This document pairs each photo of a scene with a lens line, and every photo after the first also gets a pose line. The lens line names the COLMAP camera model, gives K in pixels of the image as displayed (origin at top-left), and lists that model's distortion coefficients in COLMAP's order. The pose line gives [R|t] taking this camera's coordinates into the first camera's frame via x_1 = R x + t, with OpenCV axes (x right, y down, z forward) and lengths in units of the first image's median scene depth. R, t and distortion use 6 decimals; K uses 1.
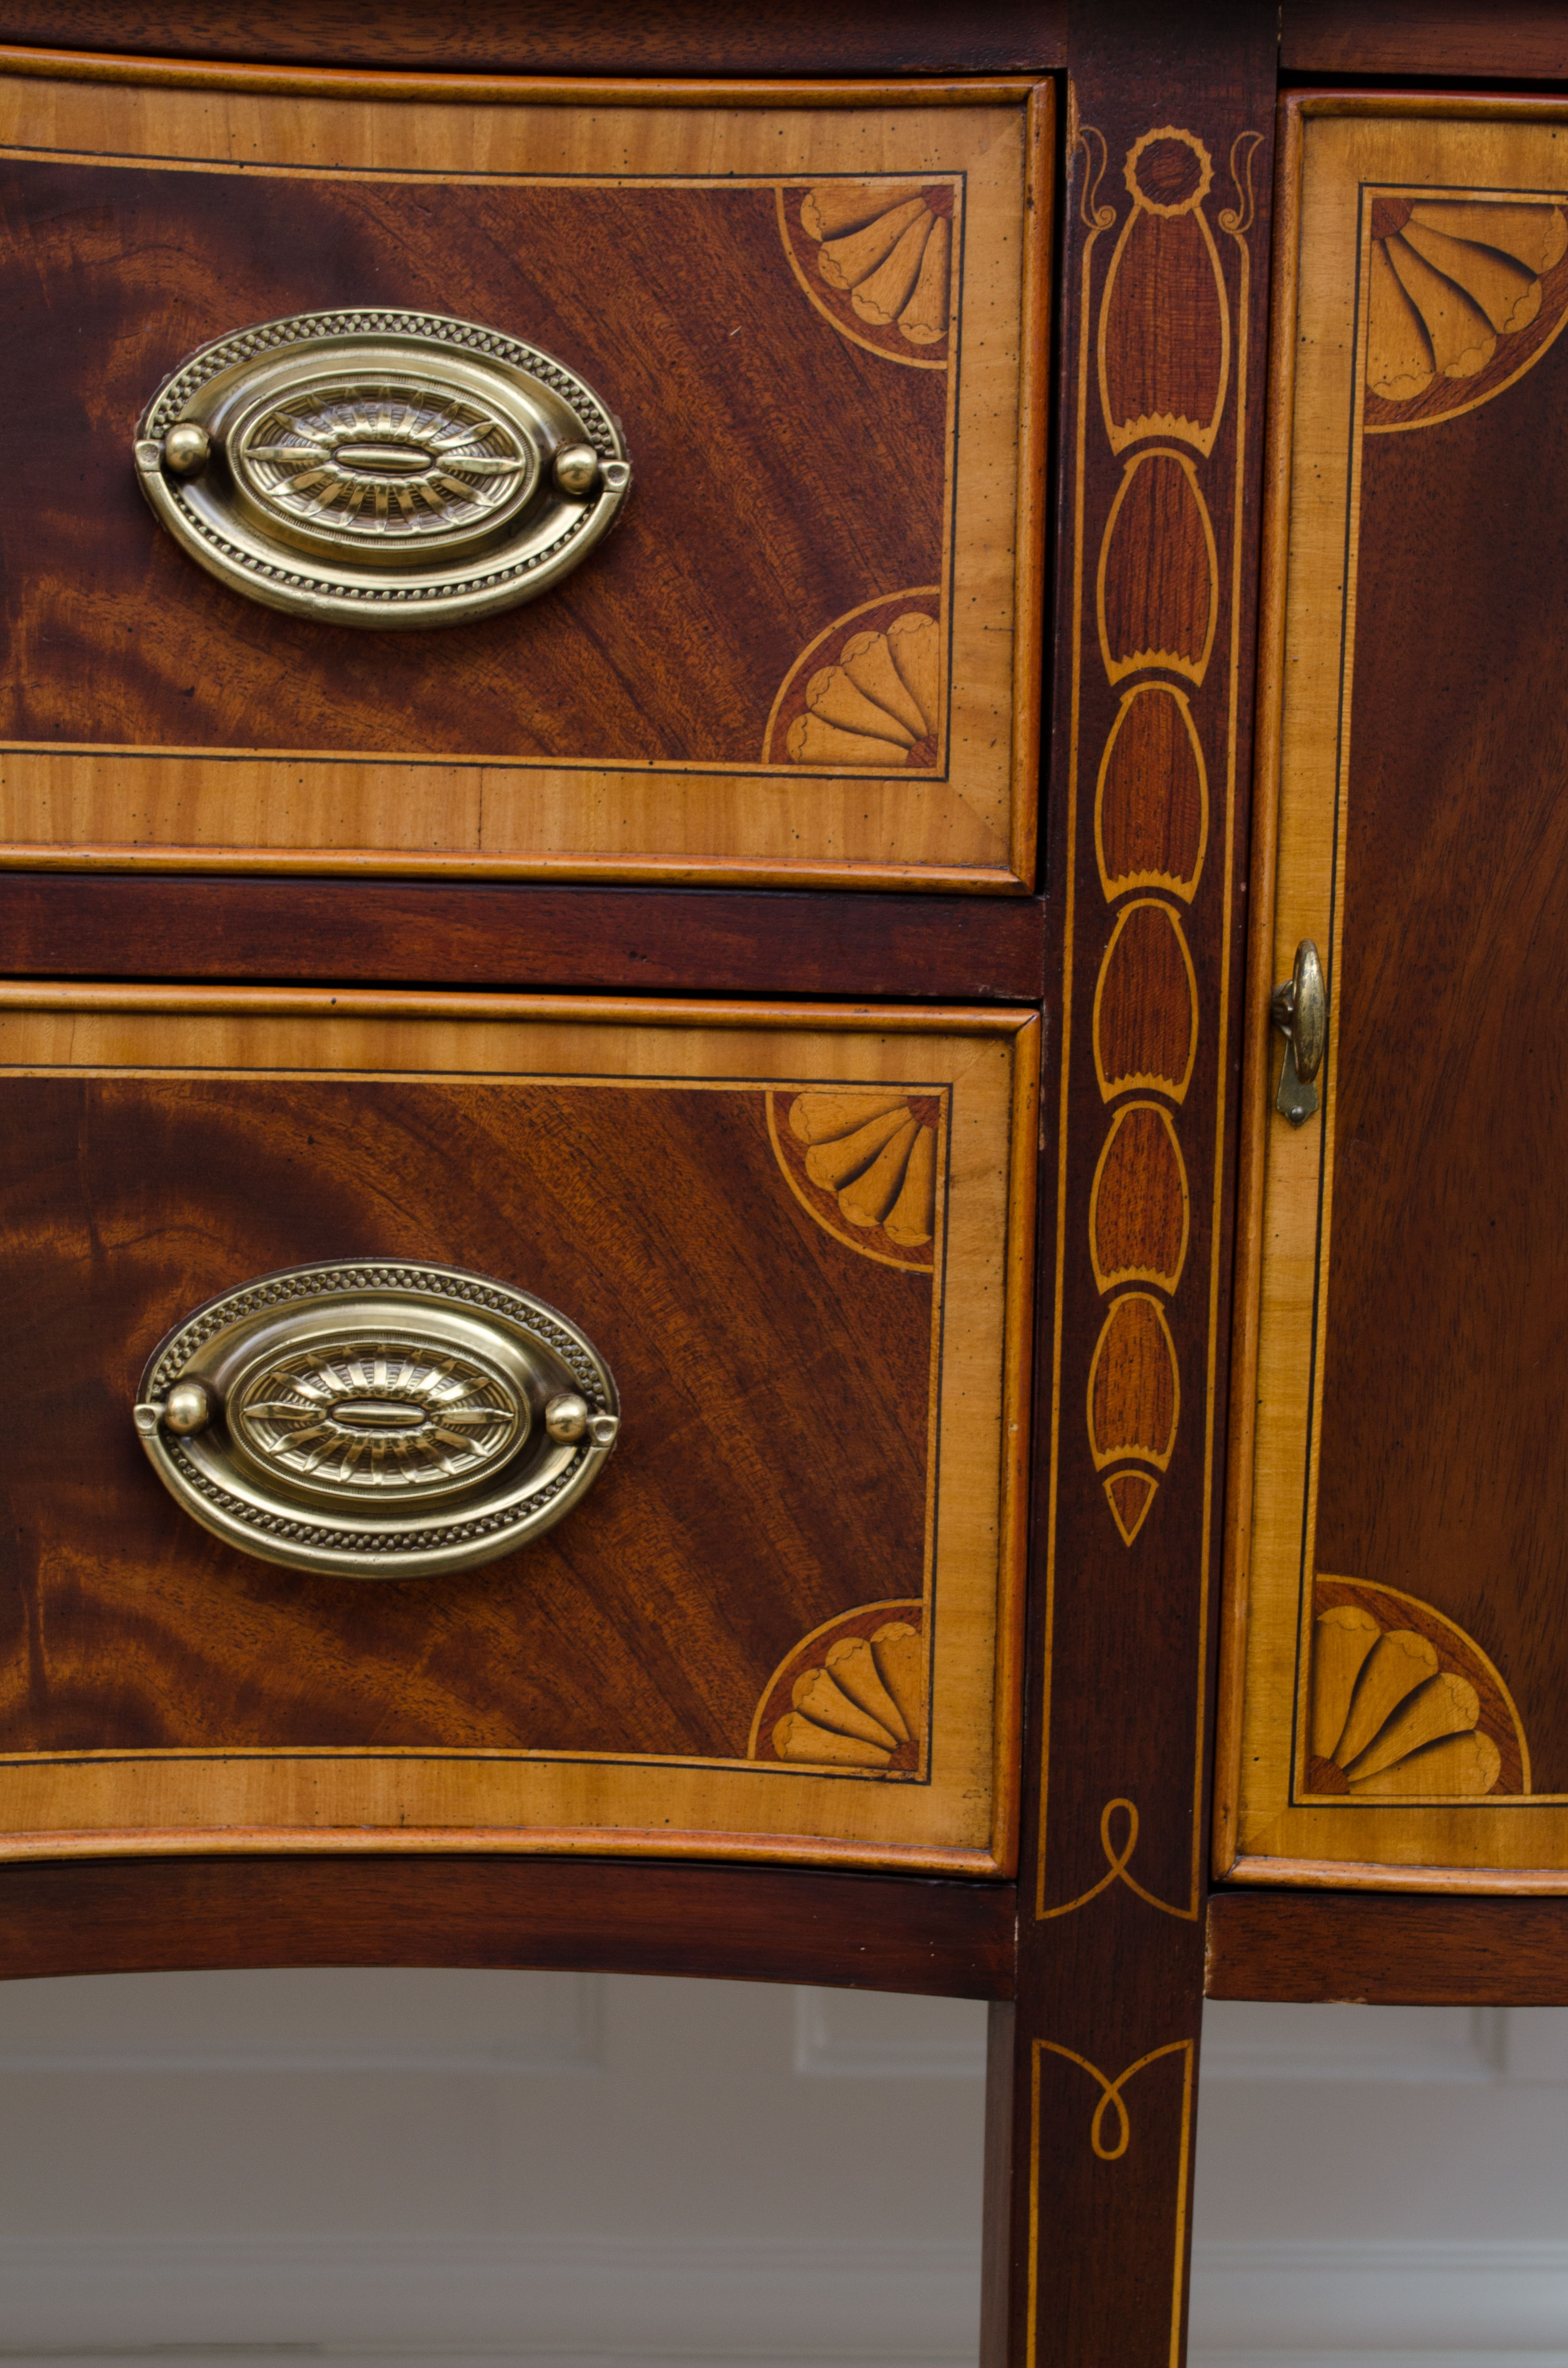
lens RADIAL K [[3578.5, 0, 784.0], [0, 3578.5, 1184.0], [0, 0, 1]] dist [-0.023126, 0.023299]
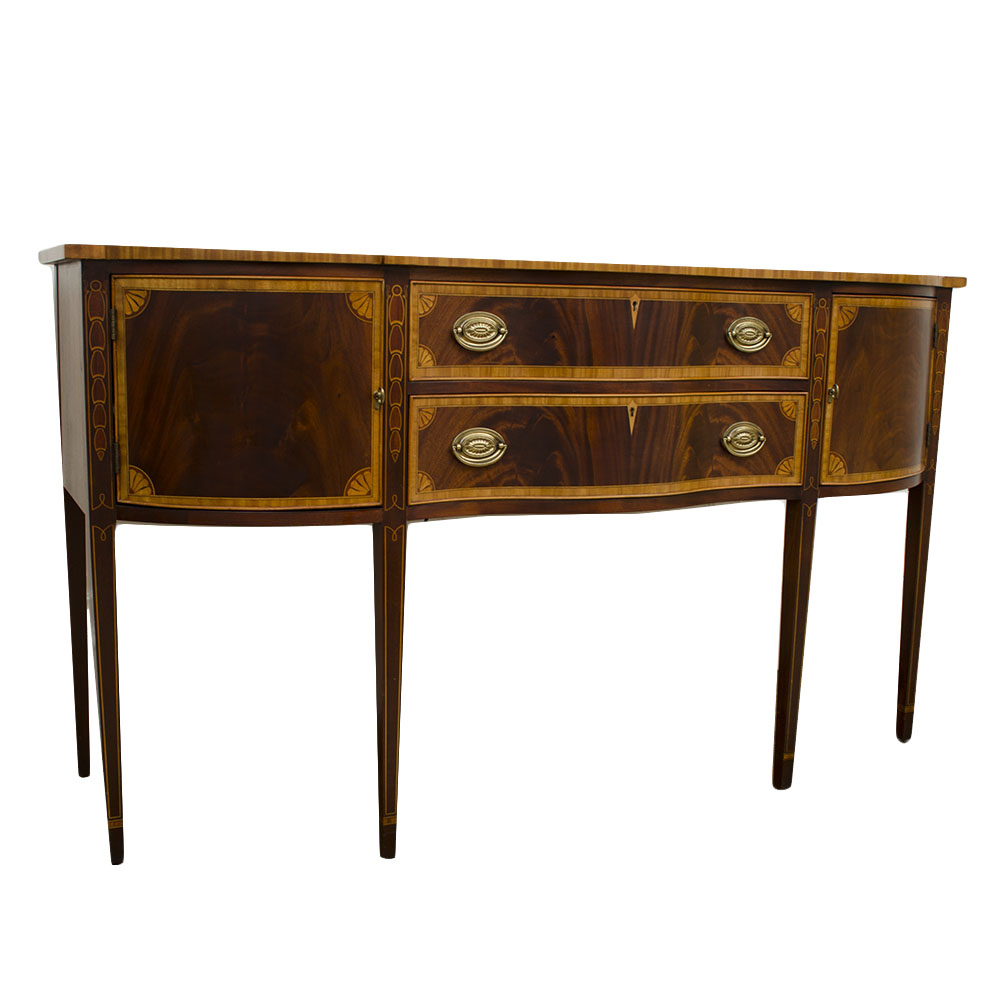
lens RADIAL K [[1230.3, 0, 441.4], [0, 1230.3, 502.6], [0, 0, 1]] dist [-0.086865, 0.030624]
pose [[0.941840, -0.061248, 0.330433, -1.918194], [0.033037, 0.995364, 0.090332, -0.081440], [-0.334434, -0.074162, 0.939497, -1.709219]]
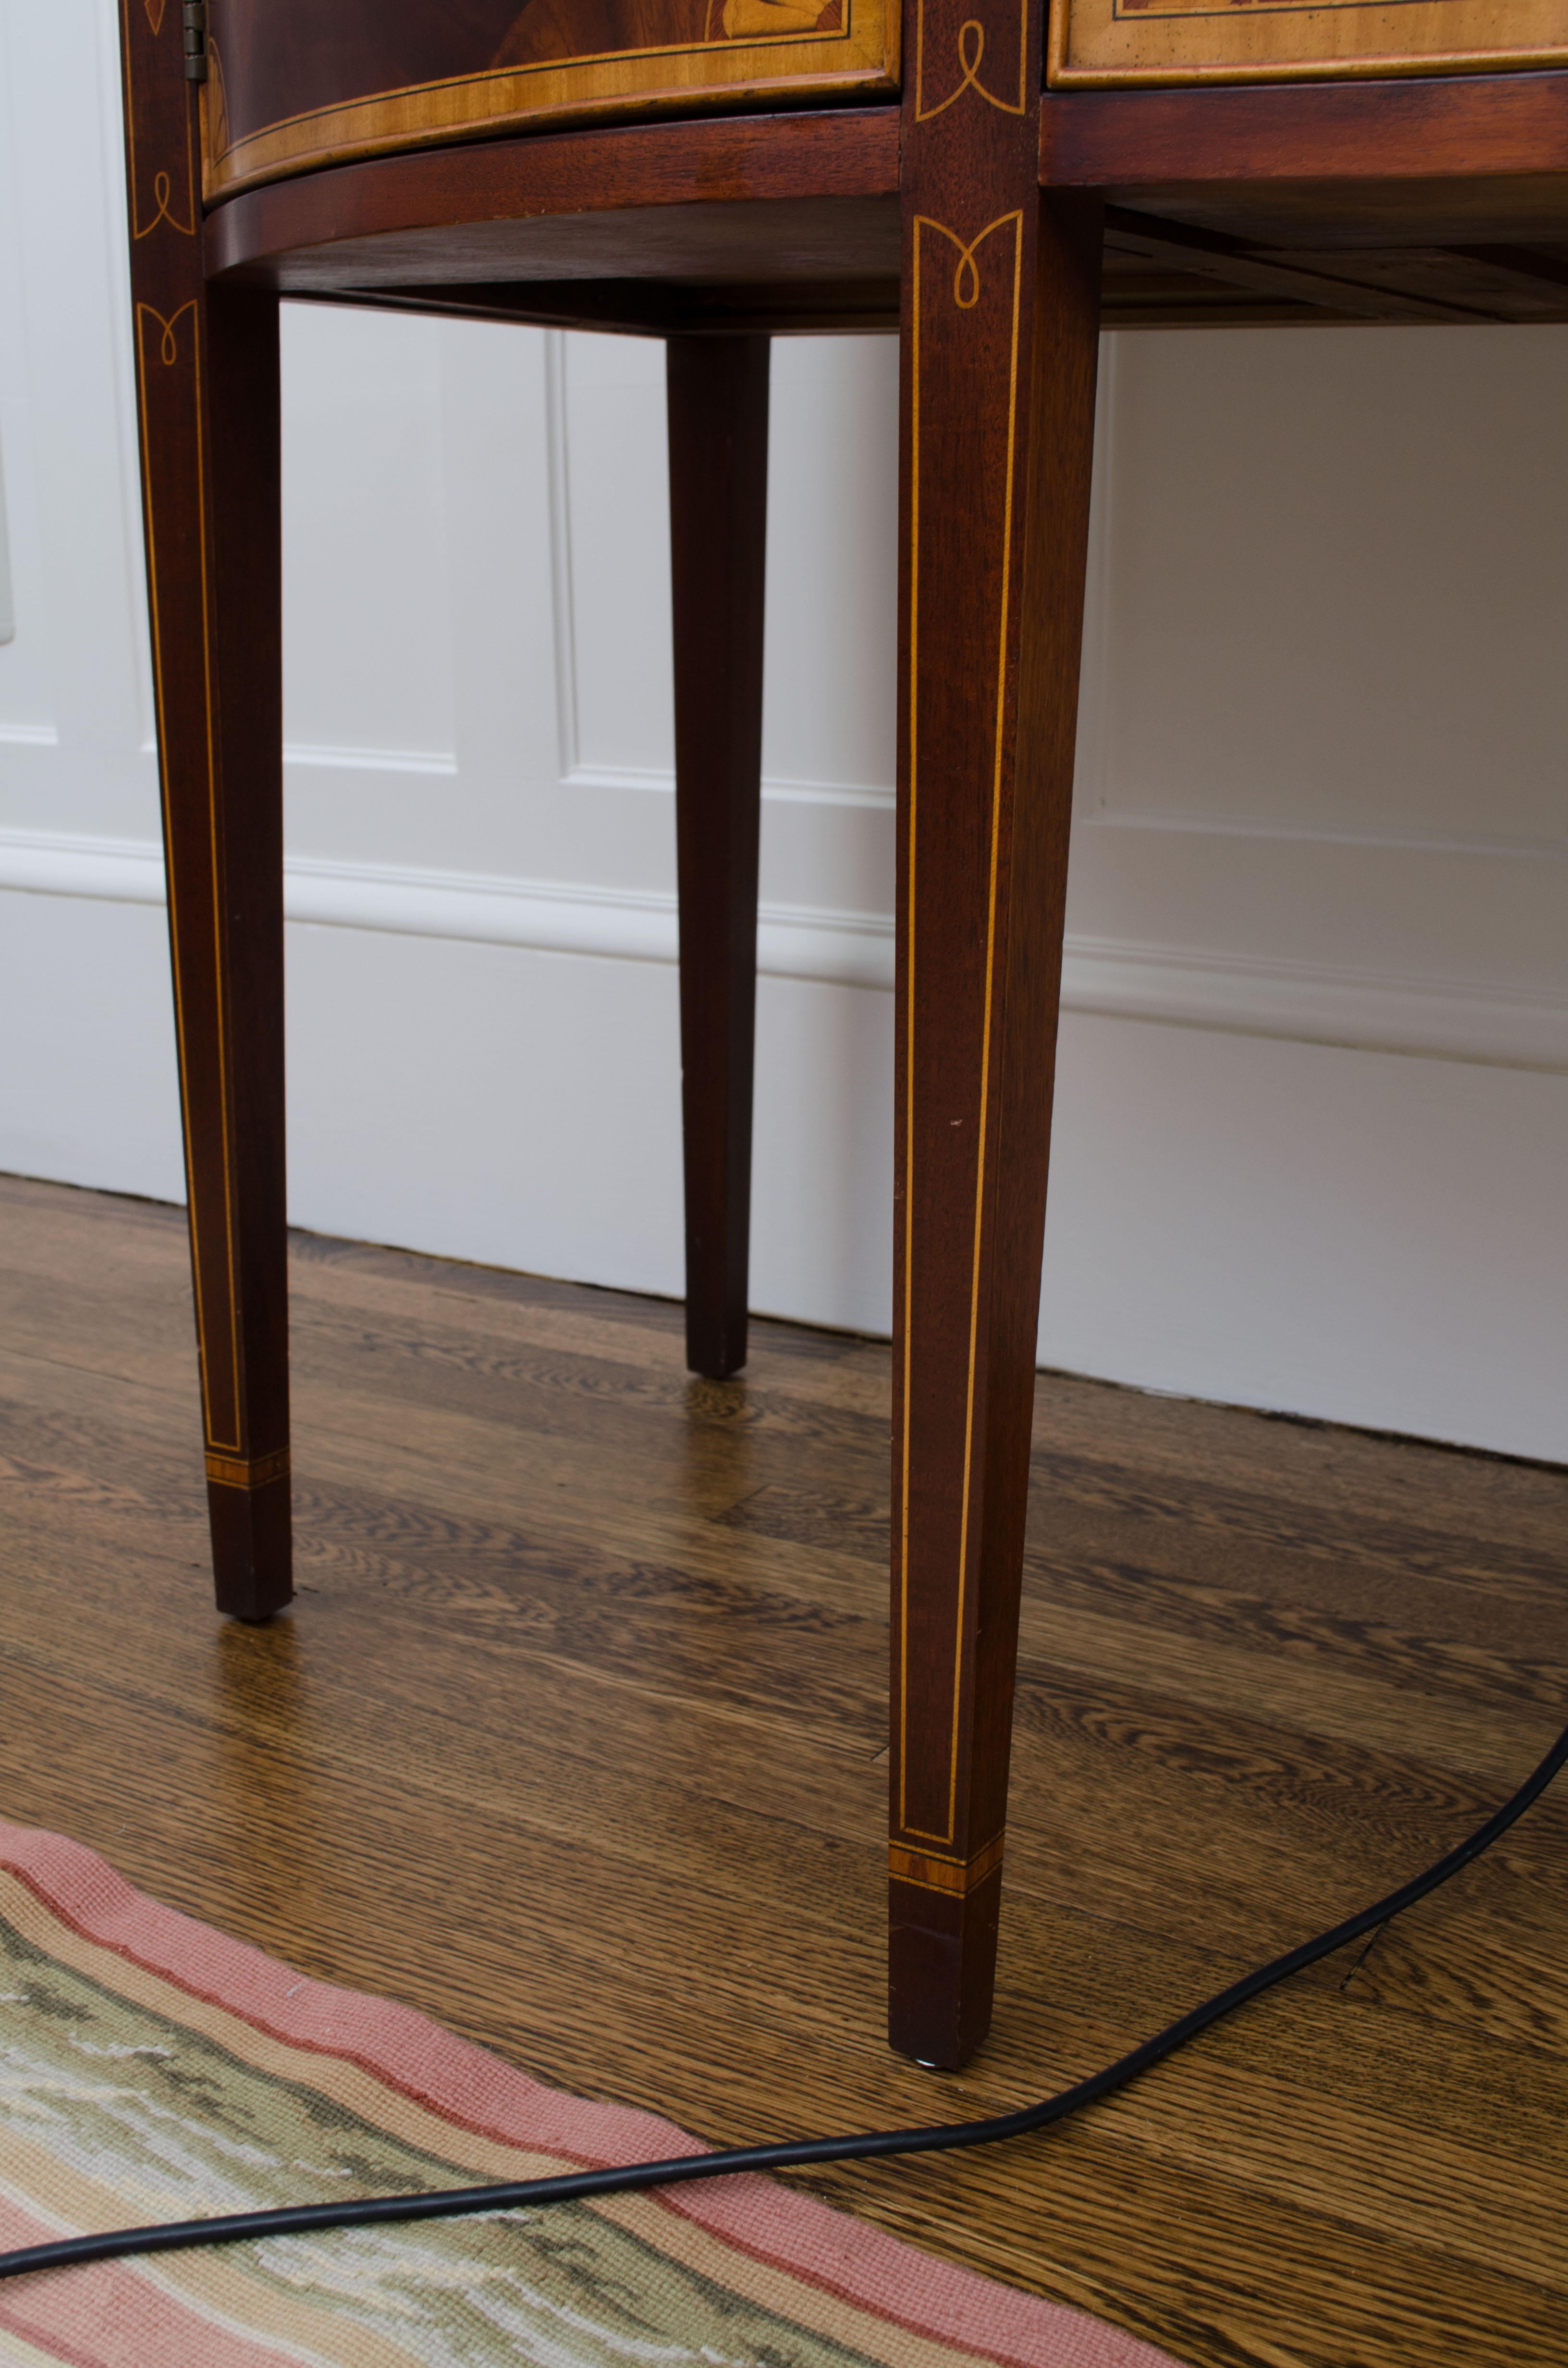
lens RADIAL K [[2575.3, 0, 797.8], [0, 2575.3, 1174.4], [0, 0, 1]] dist [-0.056610, 0.005372]
pose [[0.823559, 0.129473, -0.552256, -0.545383], [-0.043830, 0.985216, 0.165616, 0.430099], [0.565535, -0.112190, 0.817058, 0.069164]]
